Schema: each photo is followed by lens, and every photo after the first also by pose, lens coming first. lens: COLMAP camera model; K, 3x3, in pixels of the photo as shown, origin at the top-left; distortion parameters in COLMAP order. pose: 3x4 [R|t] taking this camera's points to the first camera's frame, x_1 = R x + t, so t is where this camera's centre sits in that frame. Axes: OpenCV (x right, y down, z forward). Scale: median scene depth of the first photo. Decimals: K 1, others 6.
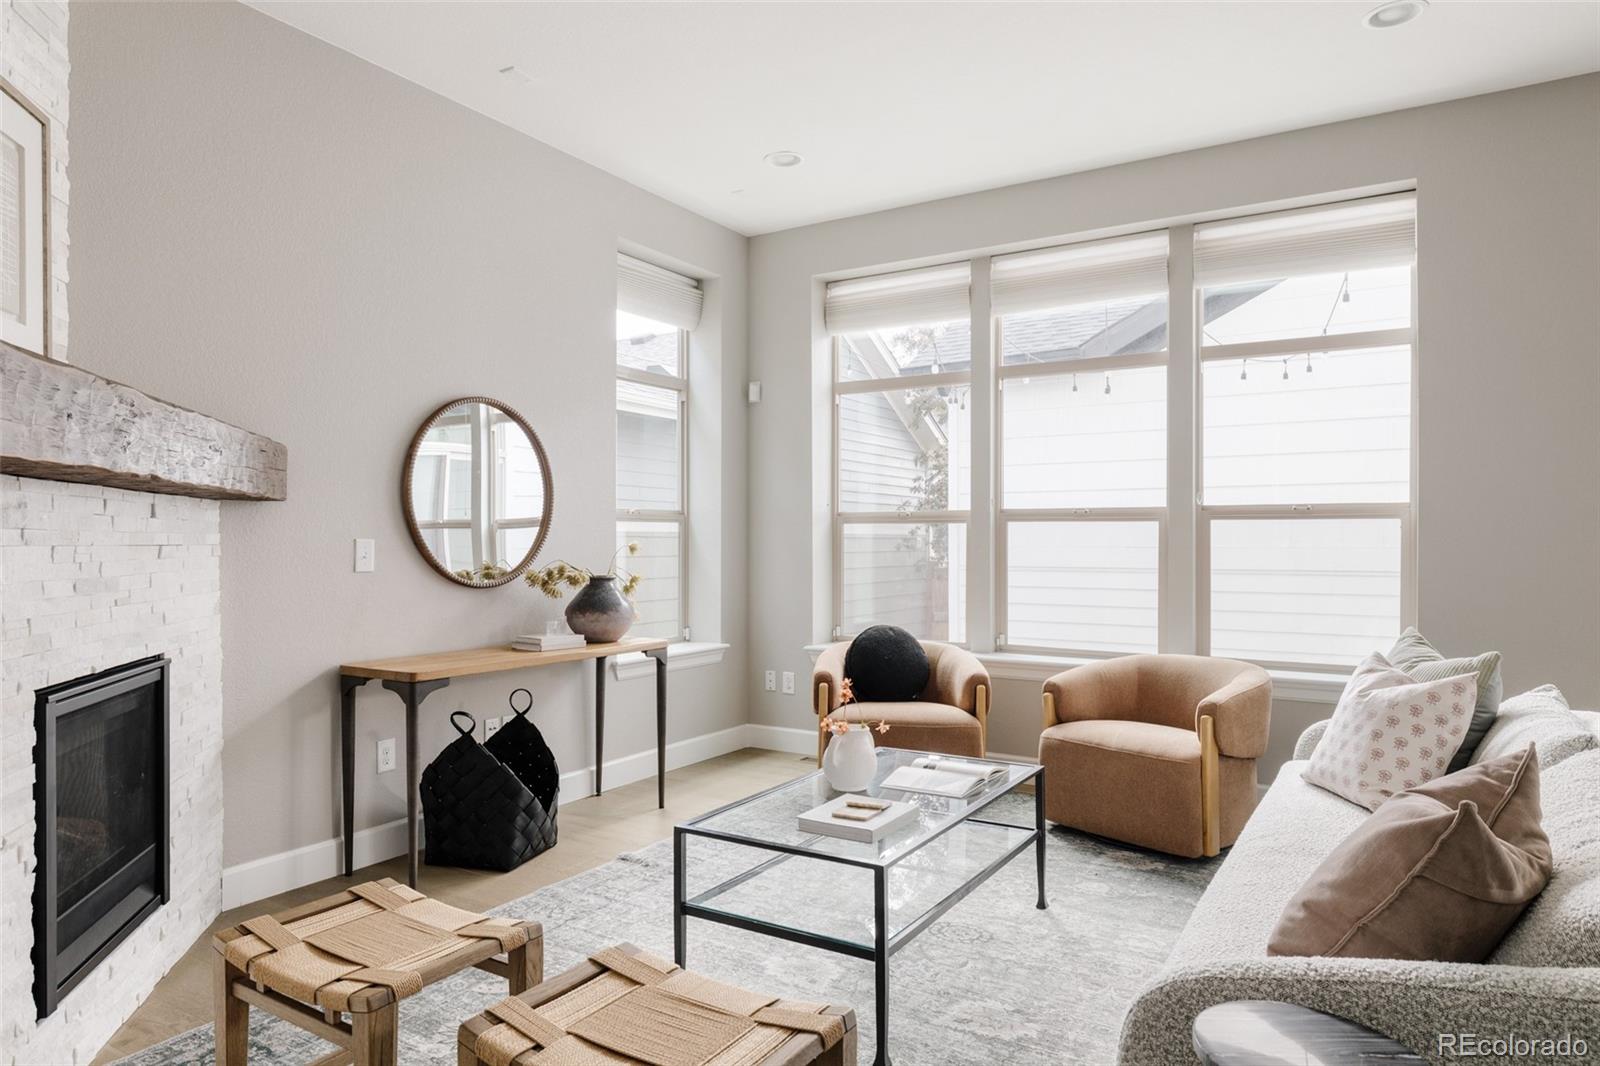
lens RADIAL K [[1000.5, 0, 766.1], [0, 1000.5, 544.2], [0, 0, 1]] dist [0.010683, -0.008056]
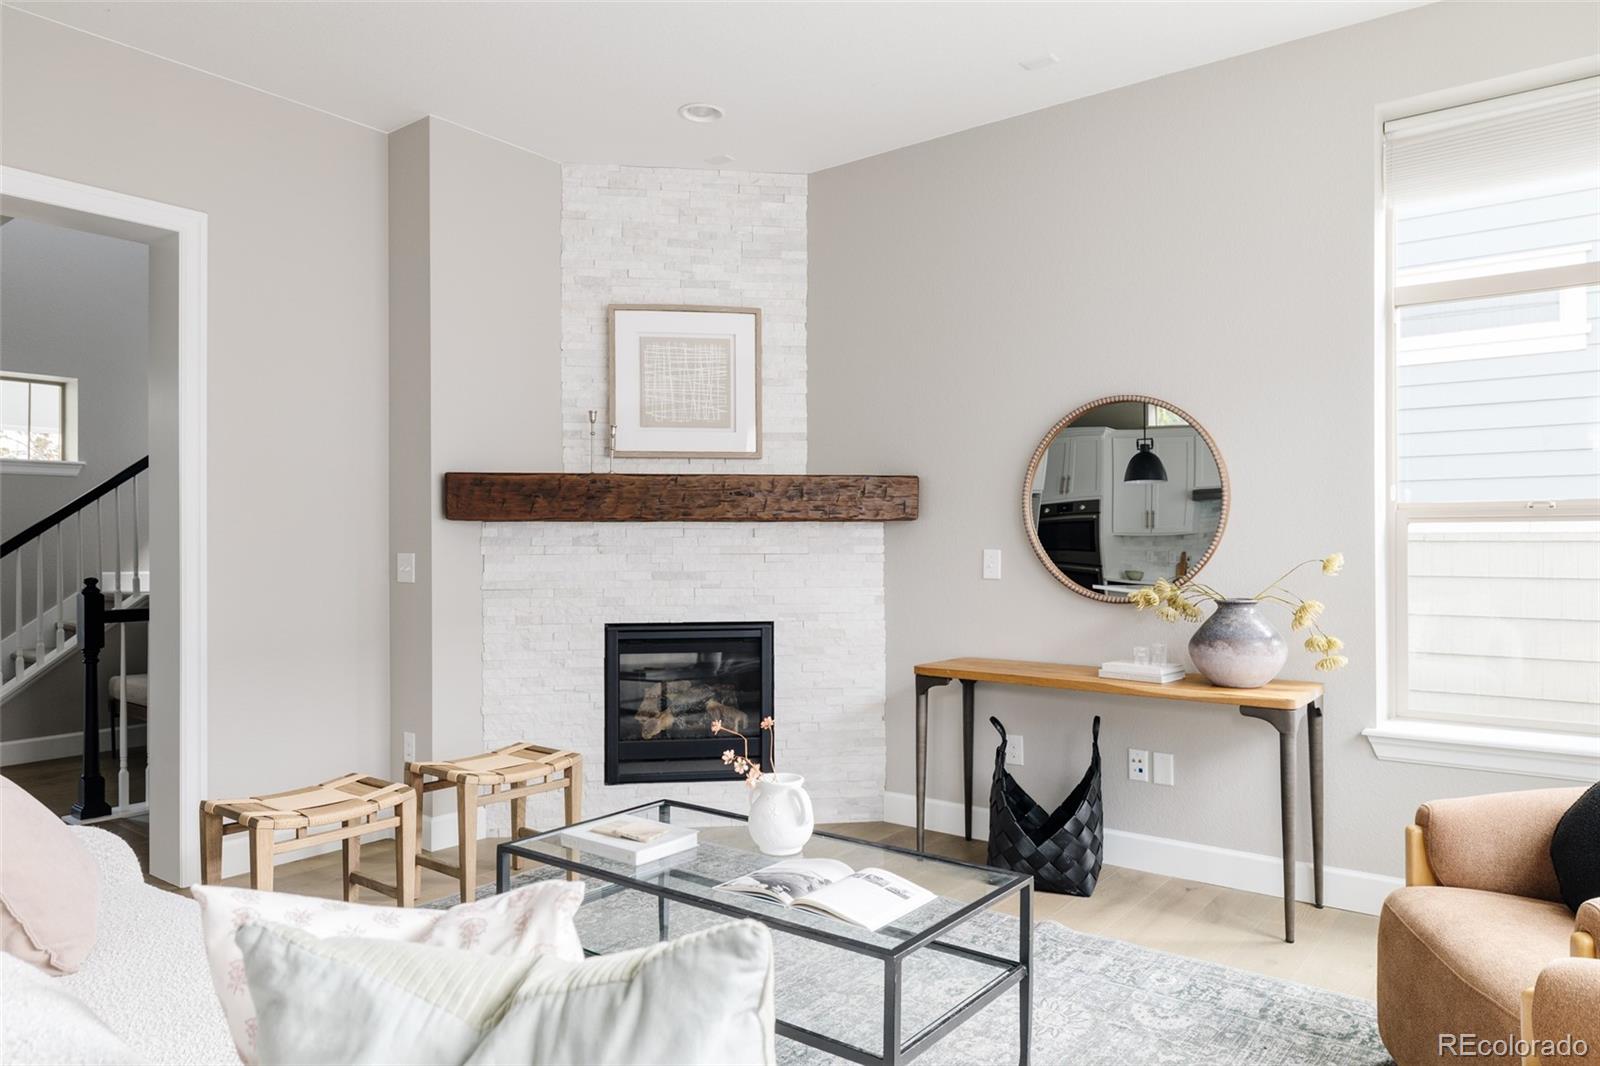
lens RADIAL K [[1047.8, 0, 816.3], [0, 1047.8, 535.7], [0, 0, 1]] dist [0.022712, -0.022584]
pose [[-0.070251, -0.004169, -0.997521, 0.682346], [-0.002112, 0.999990, -0.004031, -0.013955], [0.997527, 0.001823, -0.070260, 0.765710]]
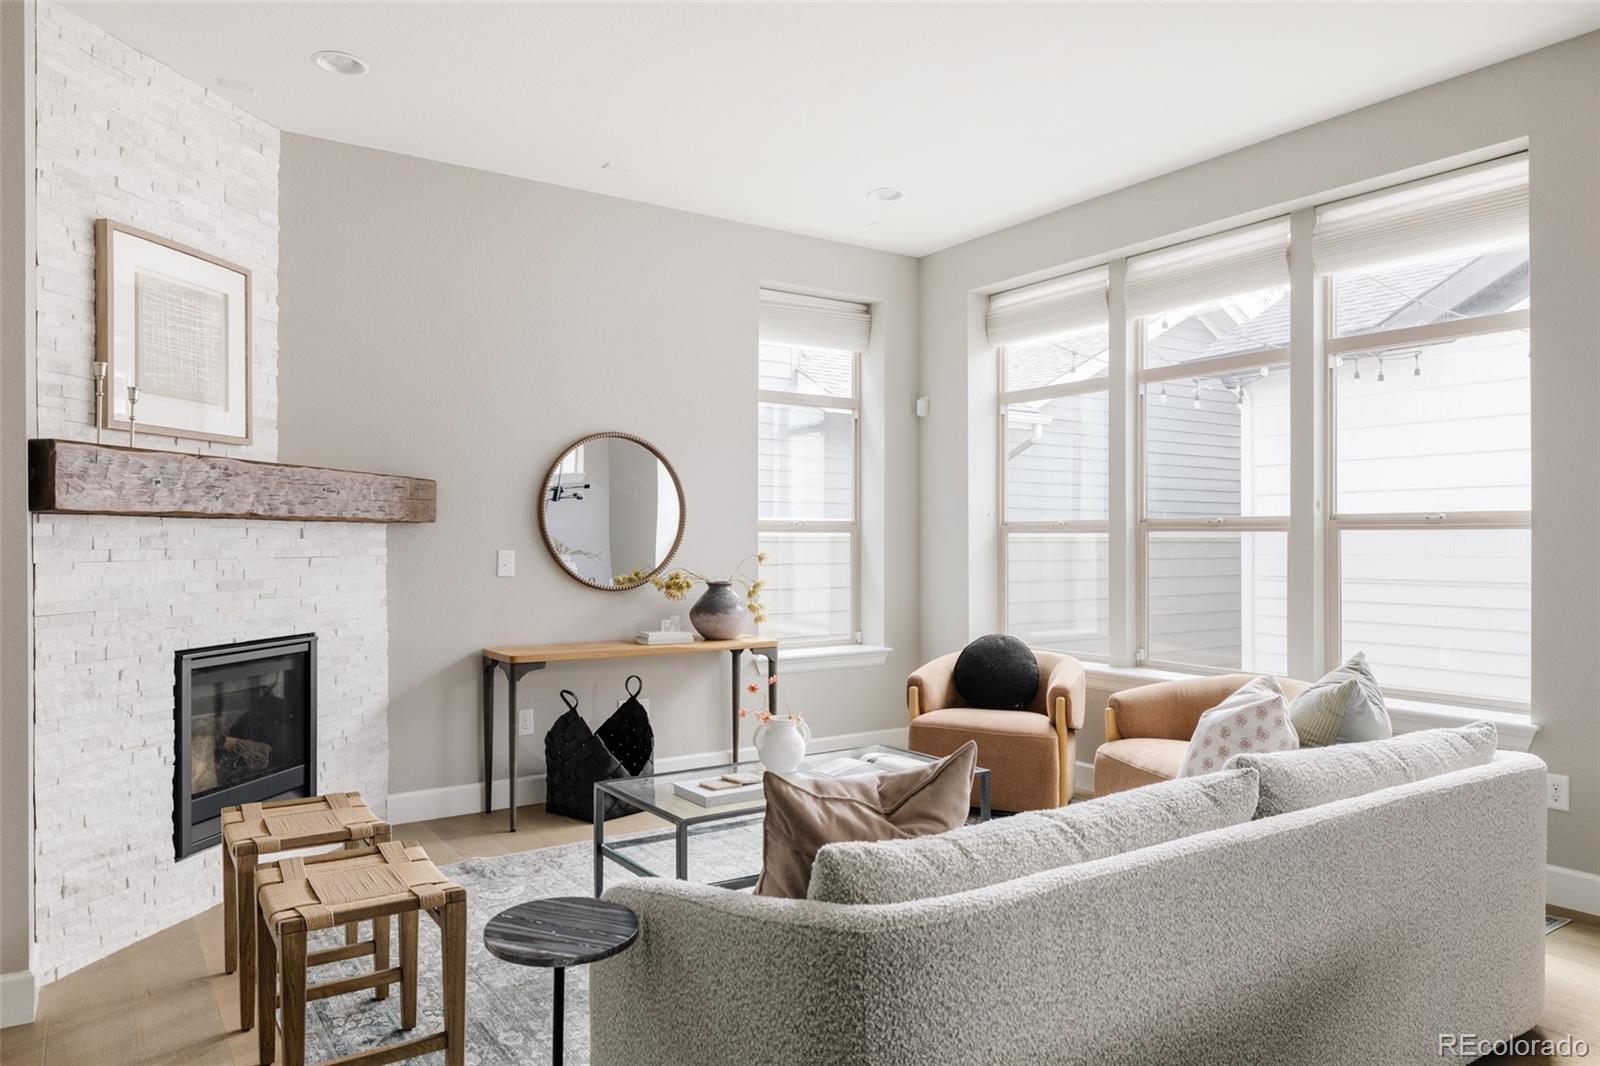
lens RADIAL K [[1047.8, 0, 793.8], [0, 1047.8, 535.7], [0, 0, 1]] dist [0.022712, -0.022584]
pose [[0.919972, -0.002384, -0.391978, 0.398285], [-0.001155, 0.999961, -0.008794, -0.011119], [0.391983, 0.008543, 0.919933, -0.073691]]
